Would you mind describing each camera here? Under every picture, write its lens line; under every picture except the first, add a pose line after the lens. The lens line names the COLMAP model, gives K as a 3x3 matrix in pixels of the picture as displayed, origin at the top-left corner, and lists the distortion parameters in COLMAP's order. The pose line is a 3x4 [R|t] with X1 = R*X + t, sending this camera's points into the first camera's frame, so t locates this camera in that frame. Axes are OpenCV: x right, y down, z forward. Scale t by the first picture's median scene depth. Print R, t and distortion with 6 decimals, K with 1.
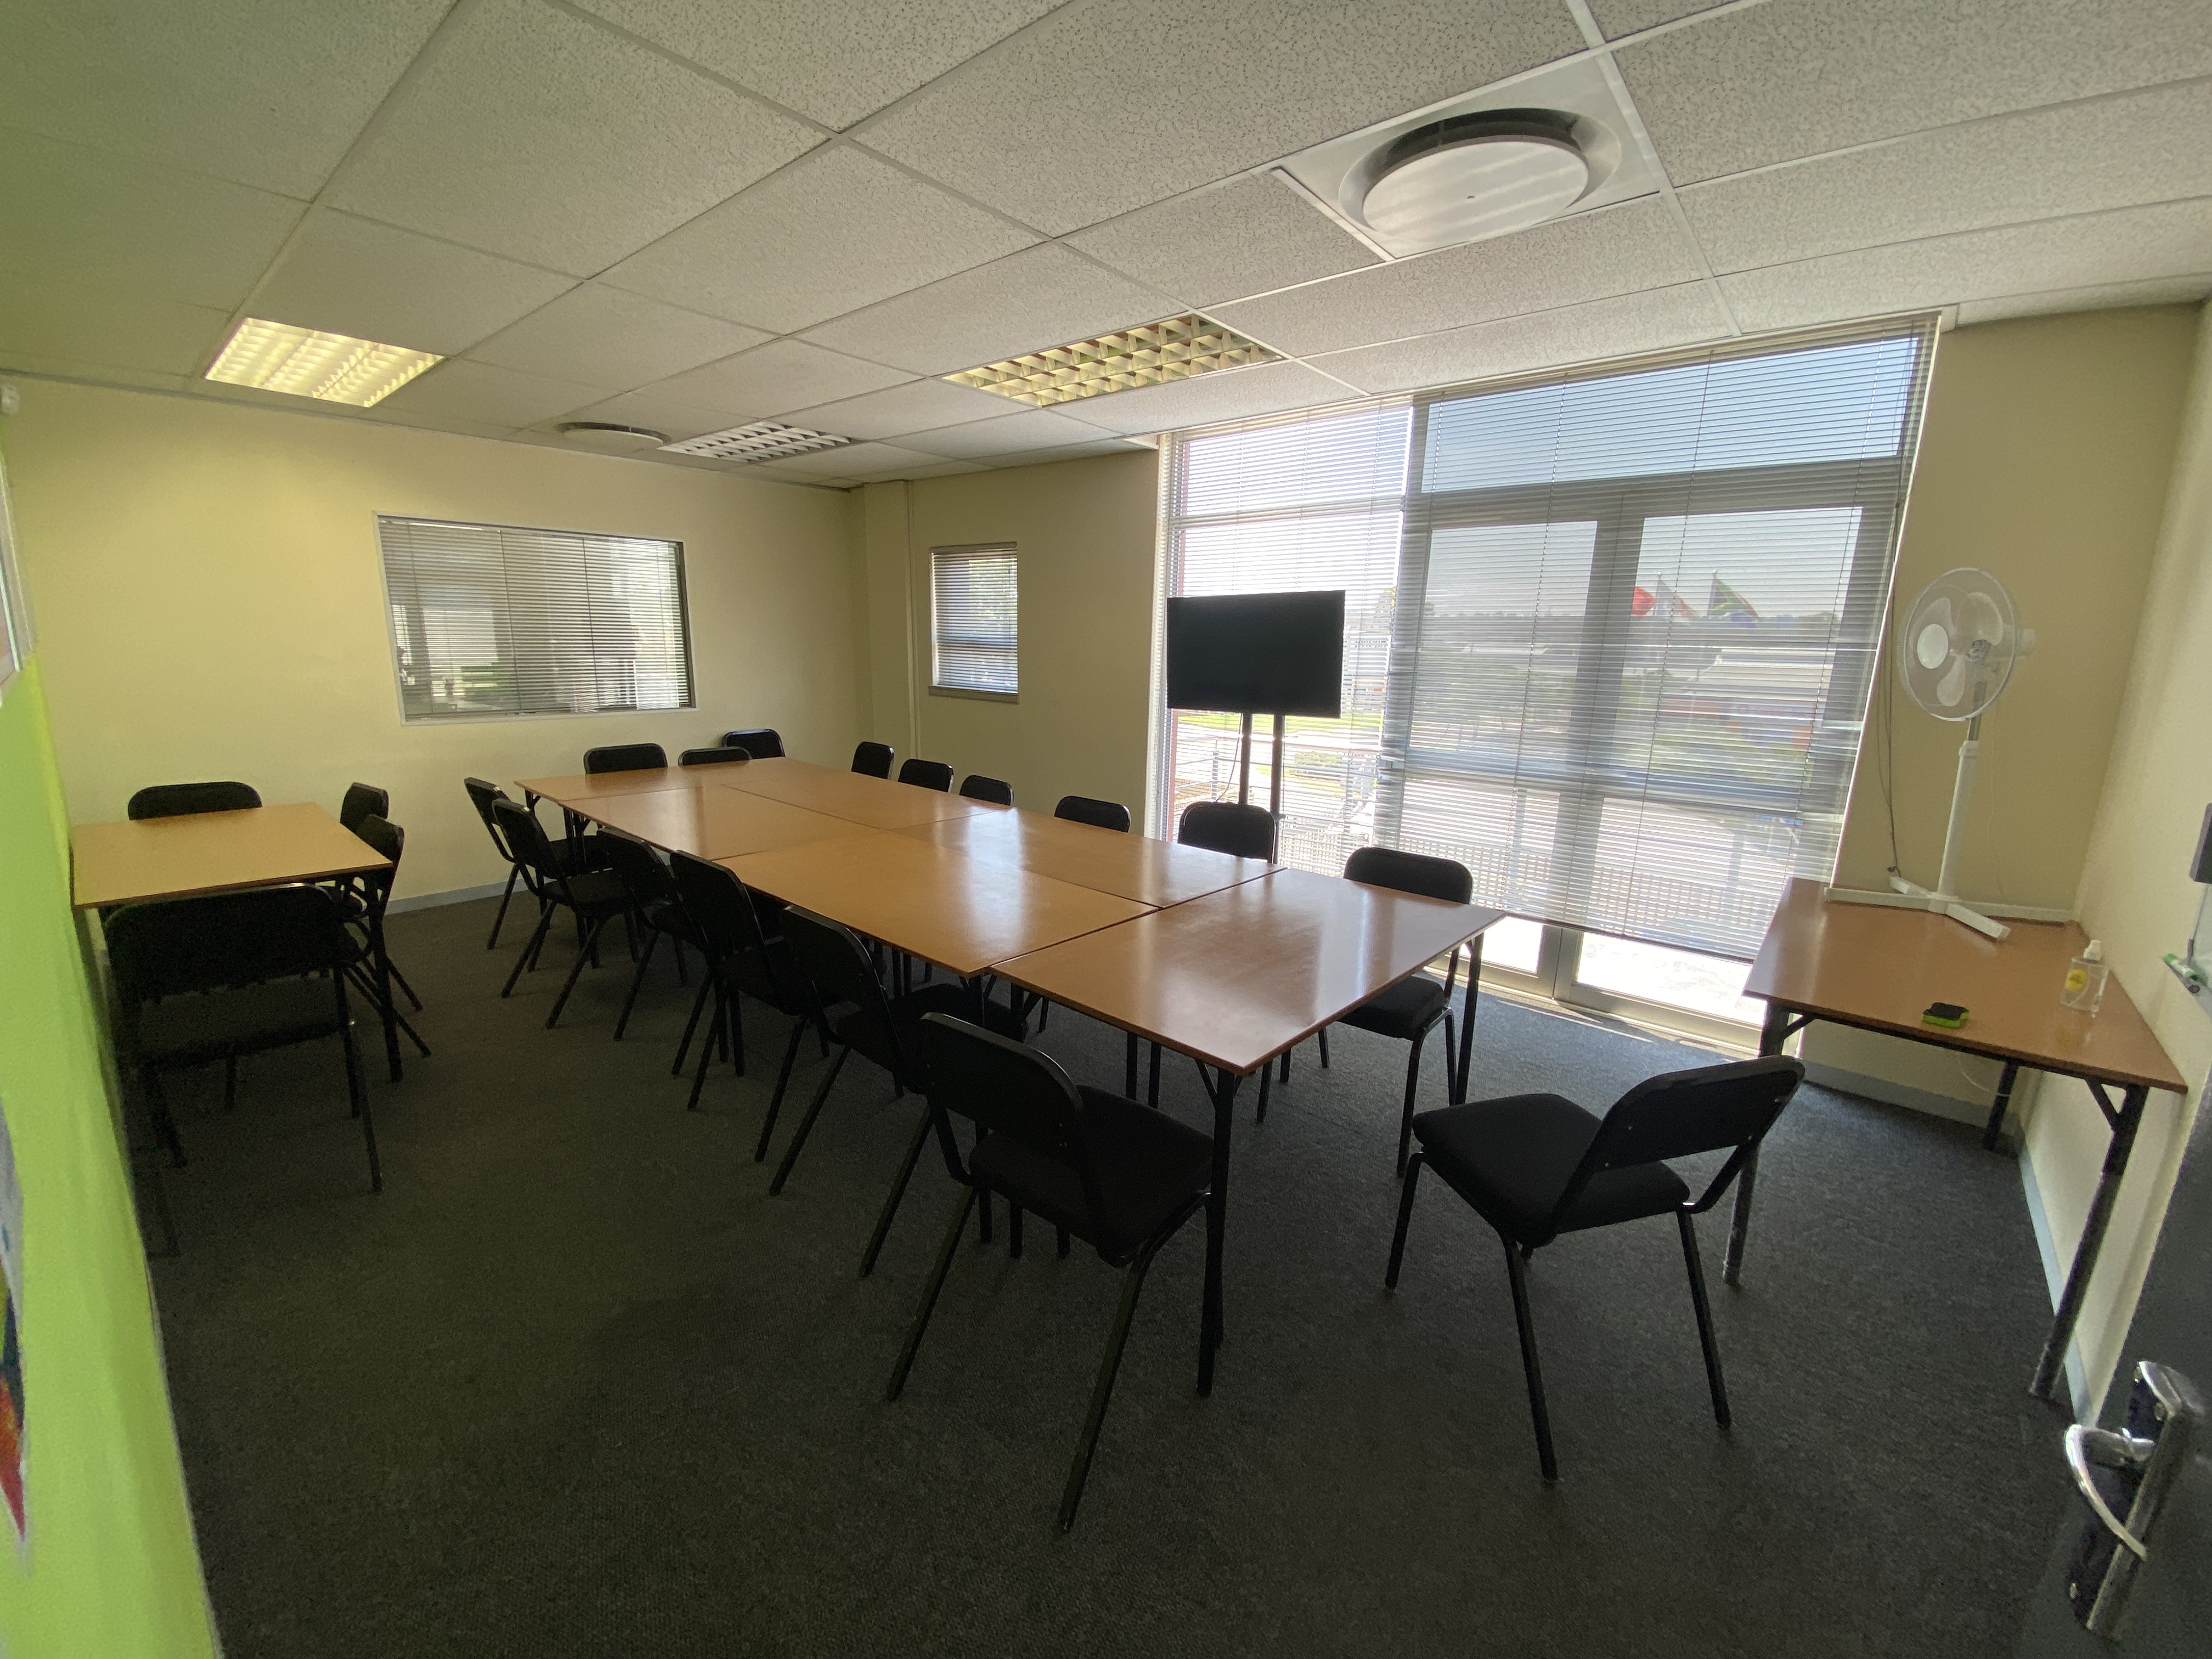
lens RADIAL K [[903.7, 0, 1103.7], [0, 903.7, 815.4], [0, 0, 1]] dist [0.053401, -0.038342]
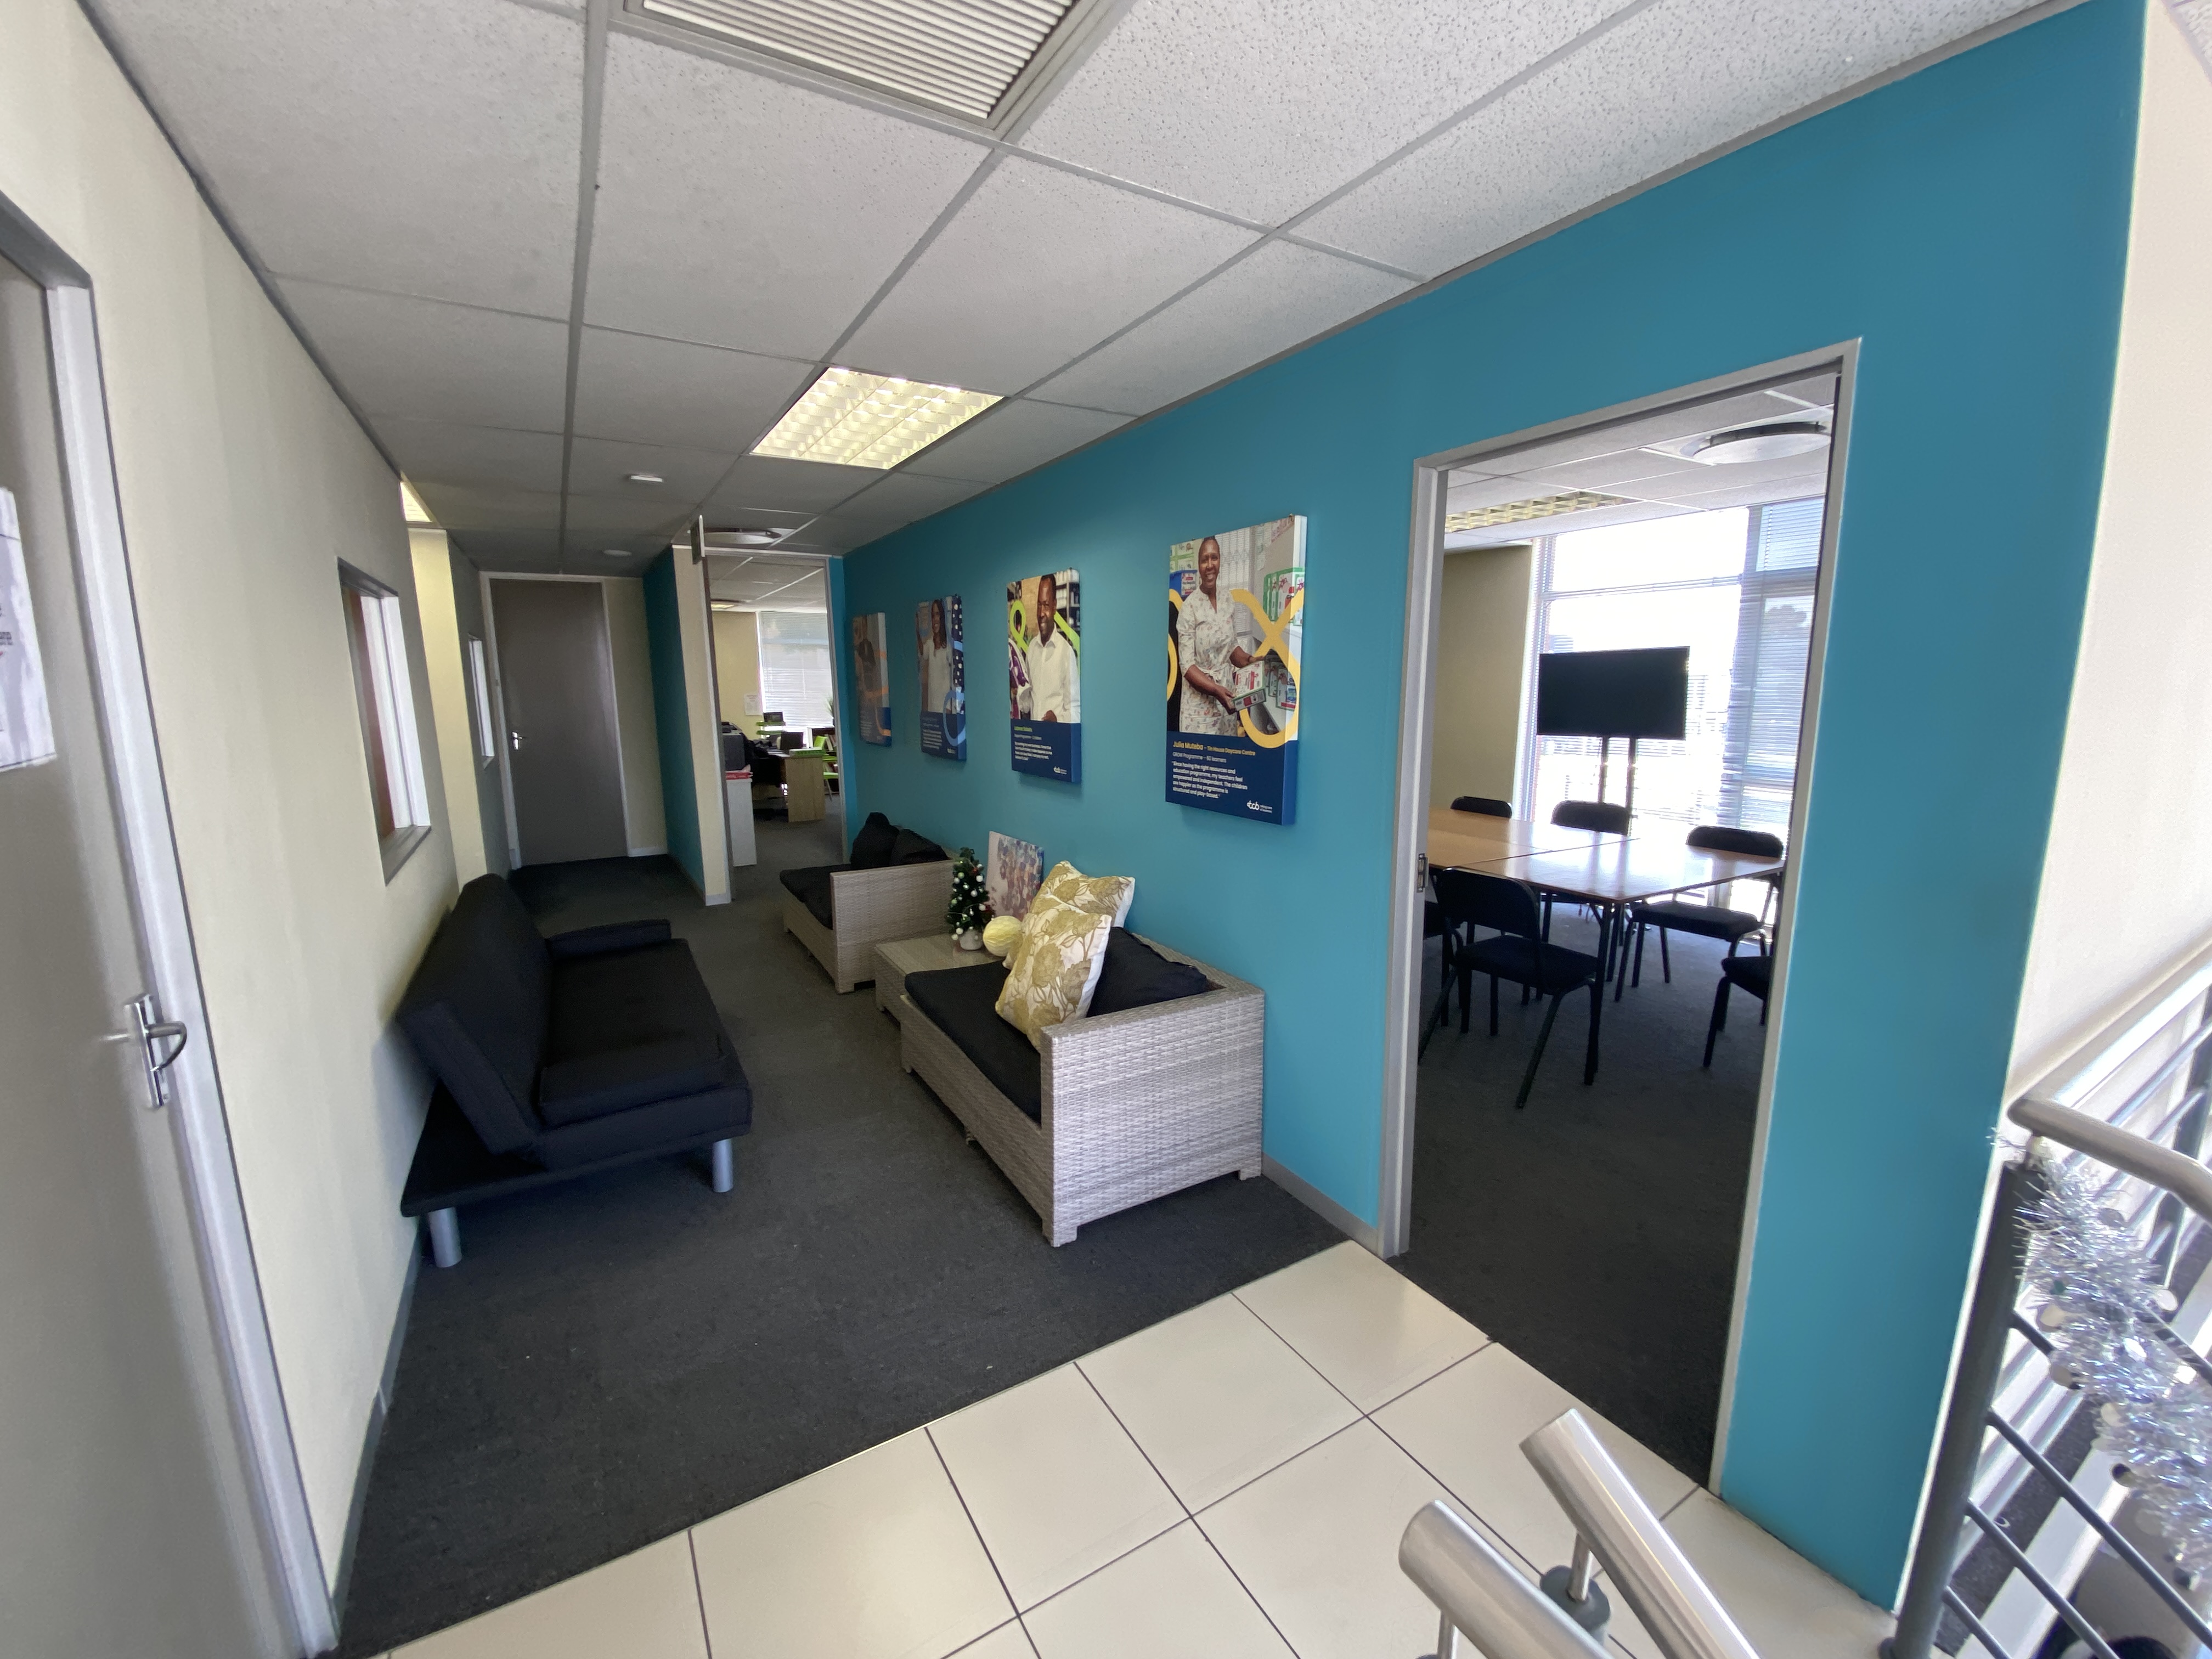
lens RADIAL K [[903.7, 0, 1103.7], [0, 903.7, 815.4], [0, 0, 1]] dist [0.053401, -0.038342]
pose [[0.947088, 0.019666, -0.320371, -0.115698], [-0.033305, 0.998755, -0.037149, 0.082093], [0.319242, 0.045853, 0.946563, -0.550763]]
